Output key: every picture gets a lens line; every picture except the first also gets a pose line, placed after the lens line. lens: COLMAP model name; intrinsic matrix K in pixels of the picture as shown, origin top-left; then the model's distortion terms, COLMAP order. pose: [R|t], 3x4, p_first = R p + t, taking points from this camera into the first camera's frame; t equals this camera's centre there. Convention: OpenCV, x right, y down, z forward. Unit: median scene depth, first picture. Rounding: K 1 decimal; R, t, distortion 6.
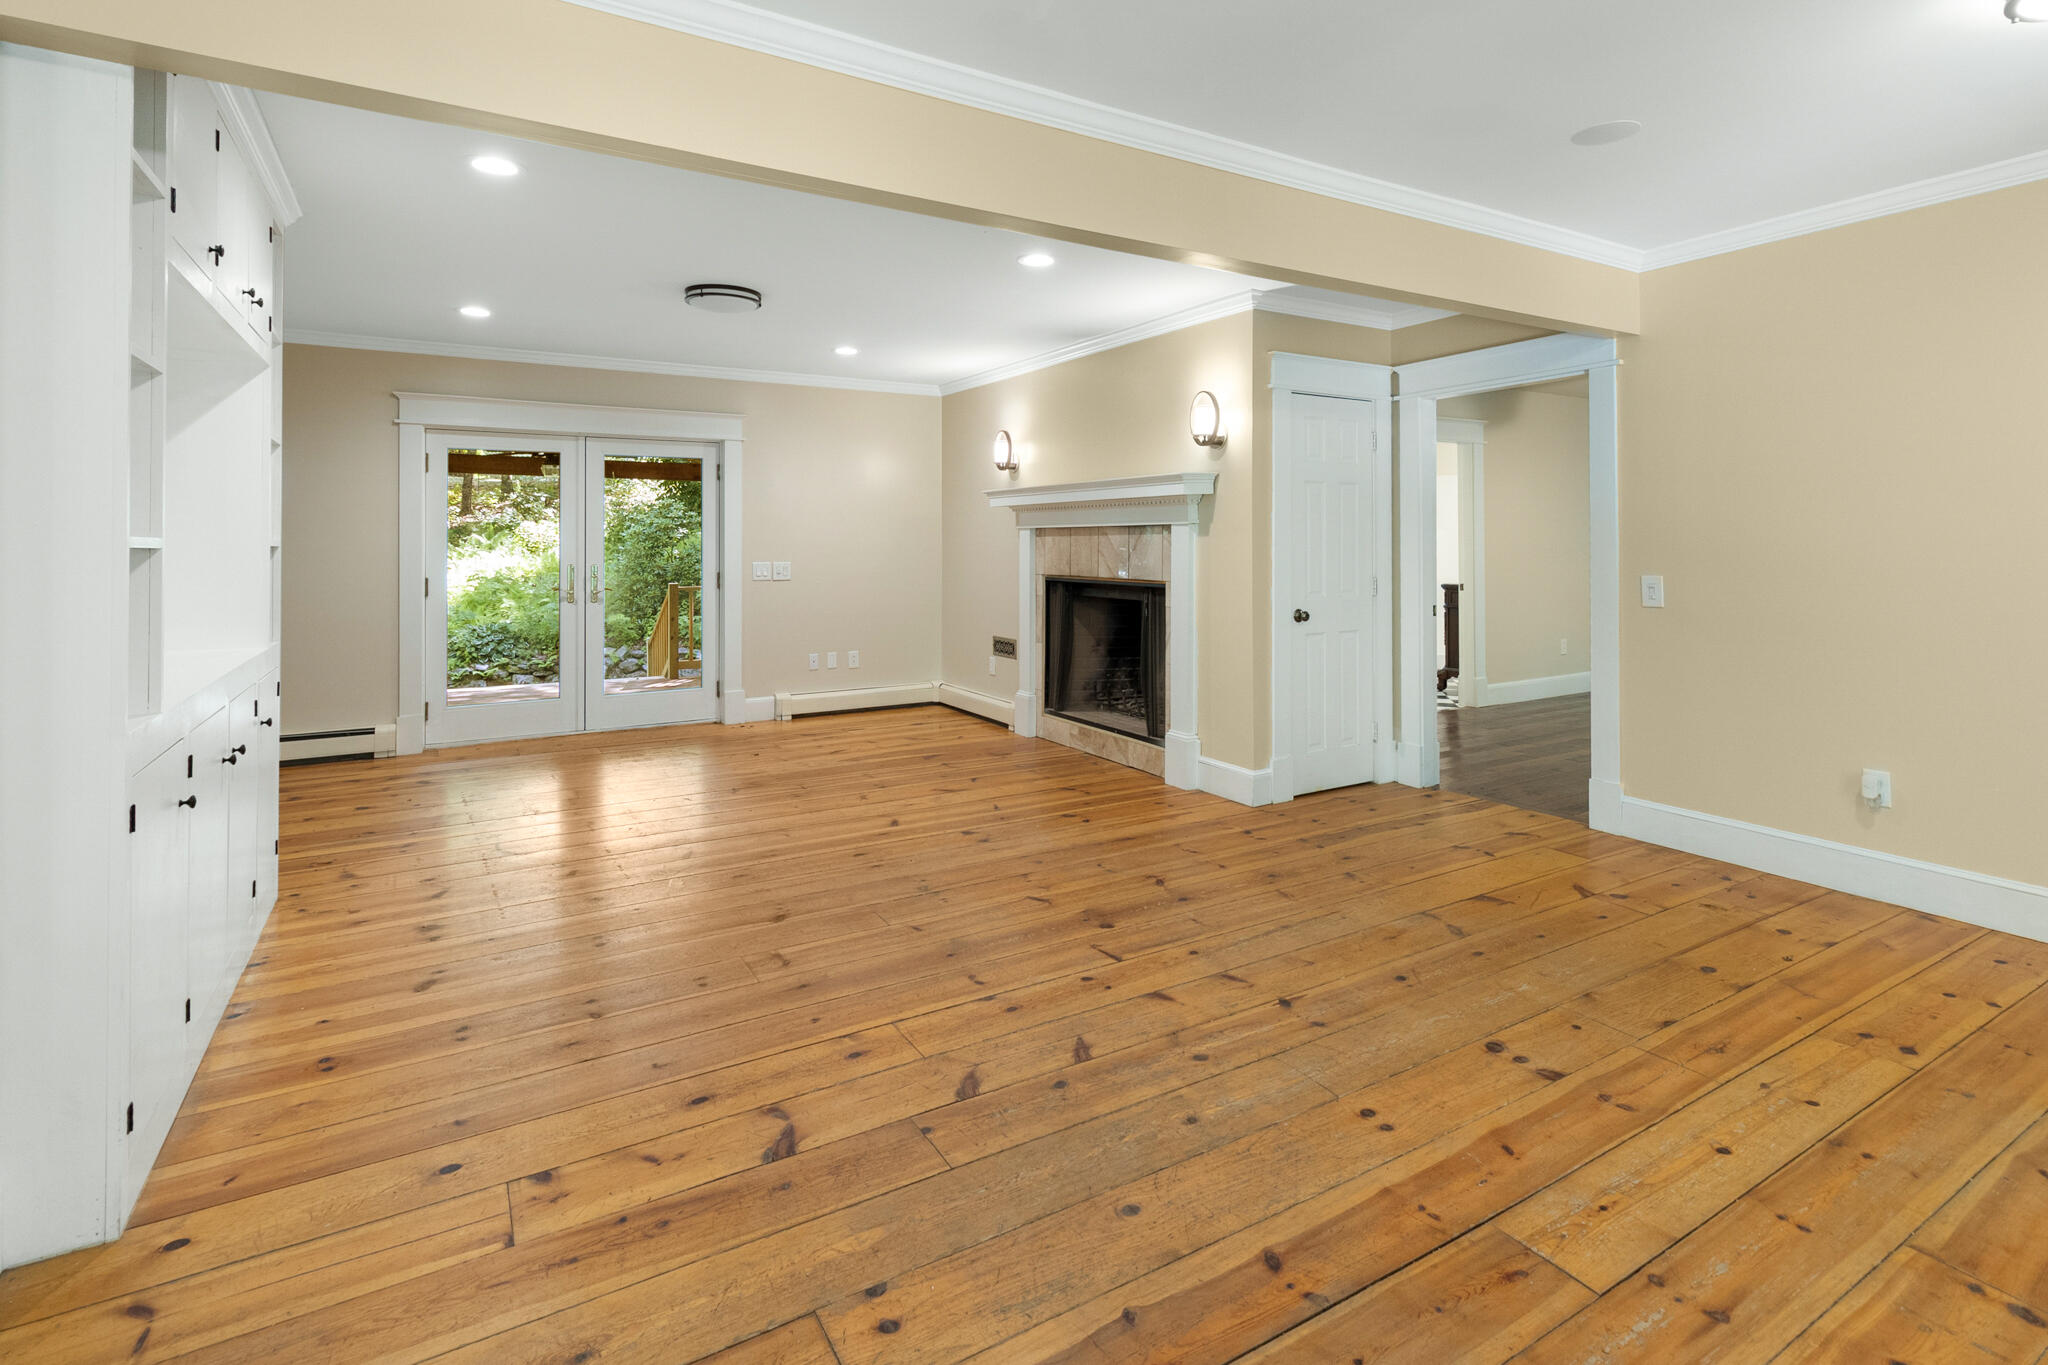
lens RADIAL K [[990.4, 0, 1047.4], [0, 990.4, 681.0], [0, 0, 1]] dist [-0.002692, 0.000136]
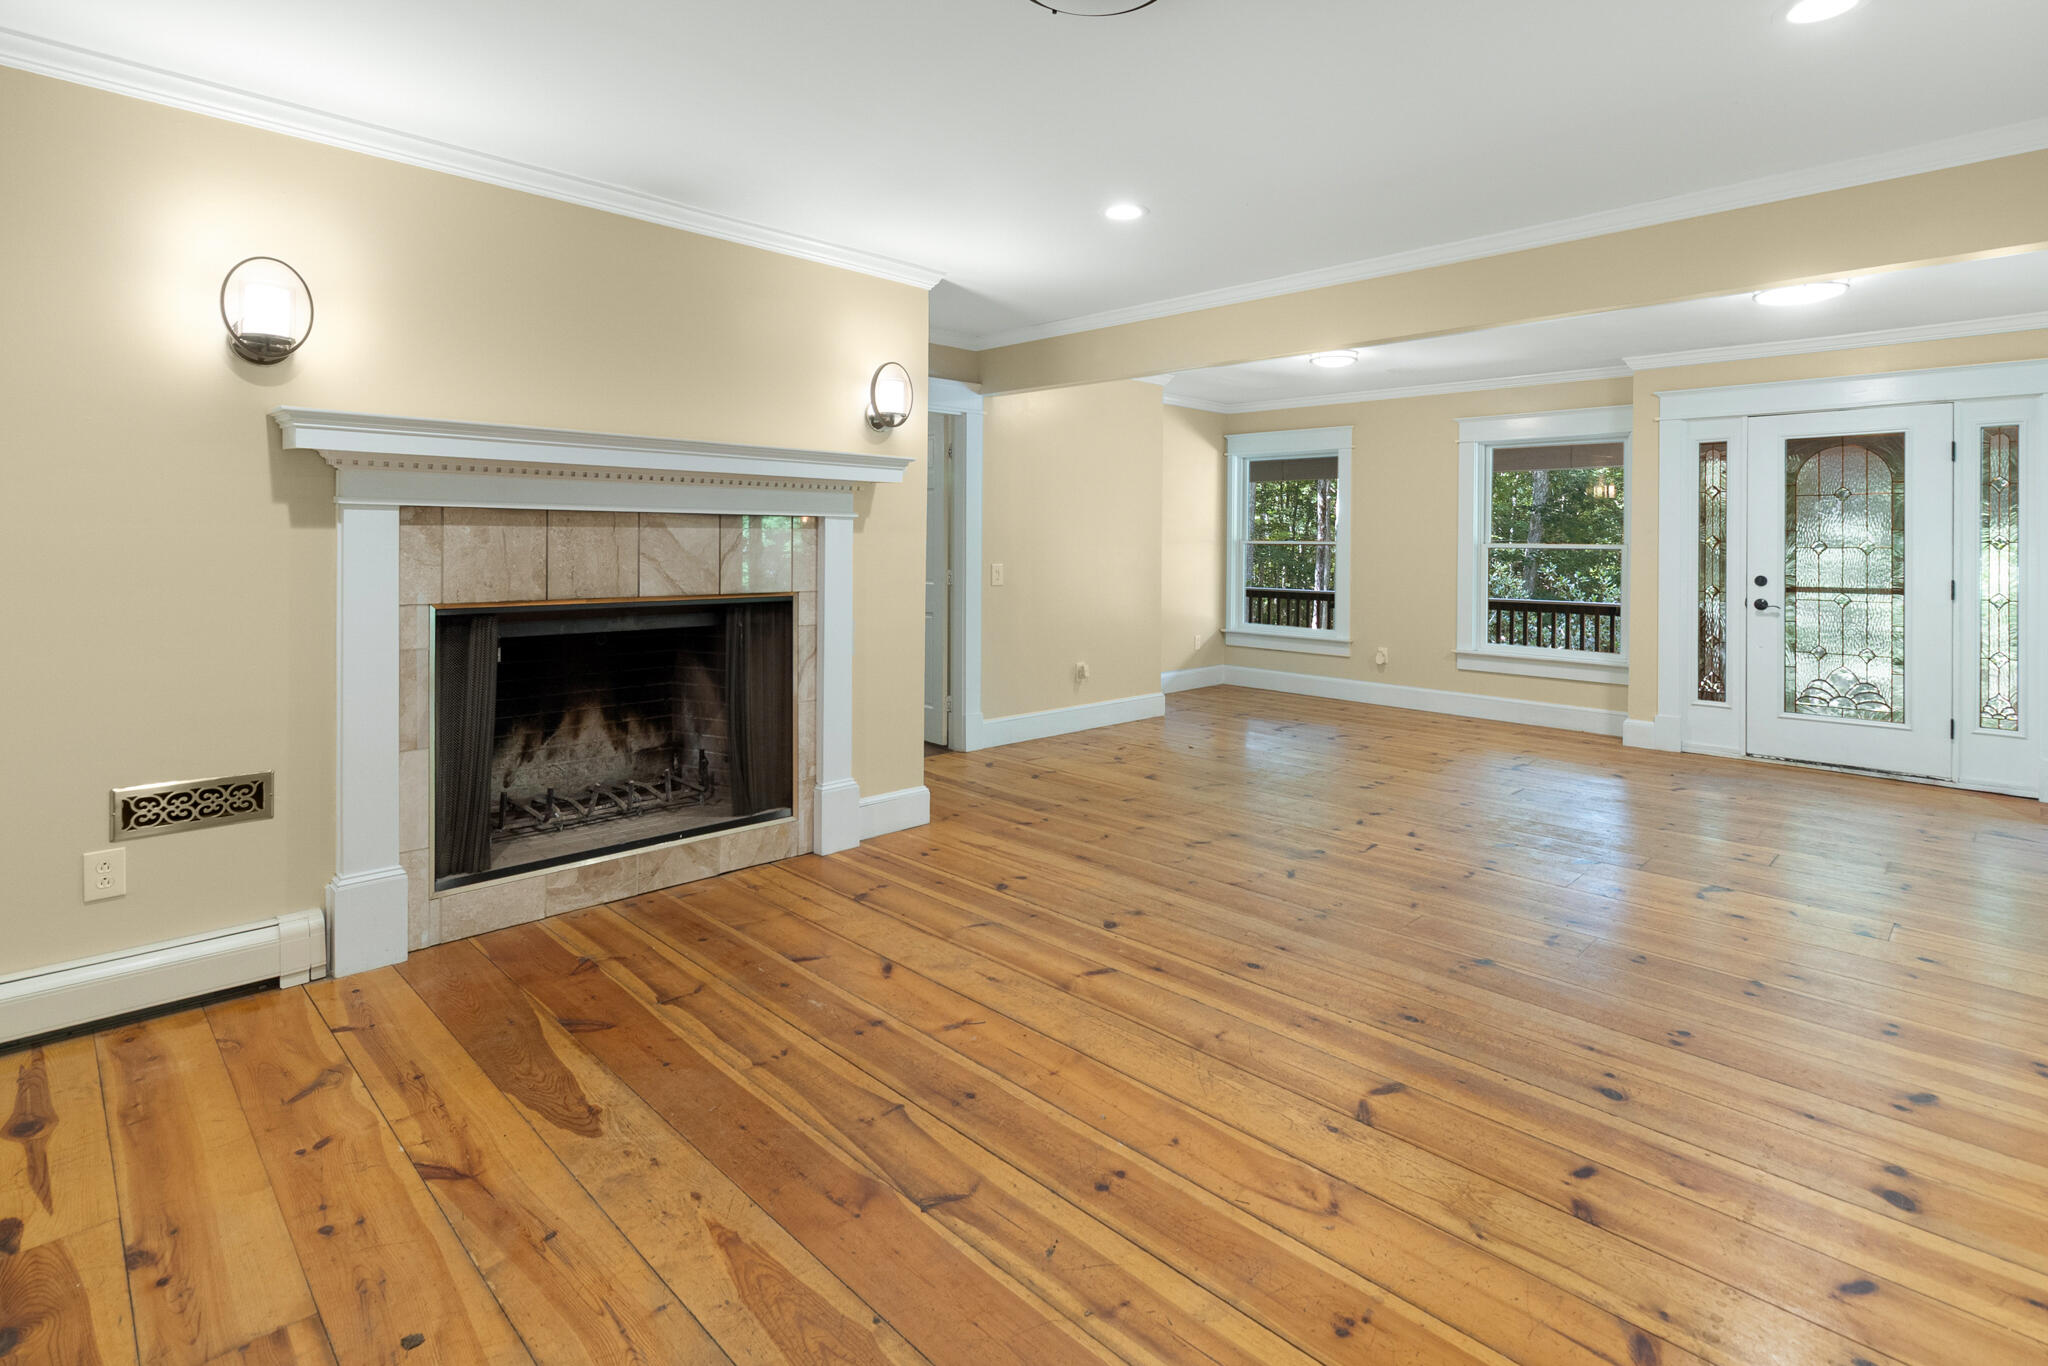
lens RADIAL K [[990.4, 0, 1047.4], [0, 990.4, 681.5], [0, 0, 1]] dist [-0.002692, 0.000136]
pose [[-0.245014, -0.141414, 0.959151, -0.673098], [0.123992, 0.976611, 0.175662, -0.148607], [-0.961558, 0.161966, -0.221750, 1.033390]]
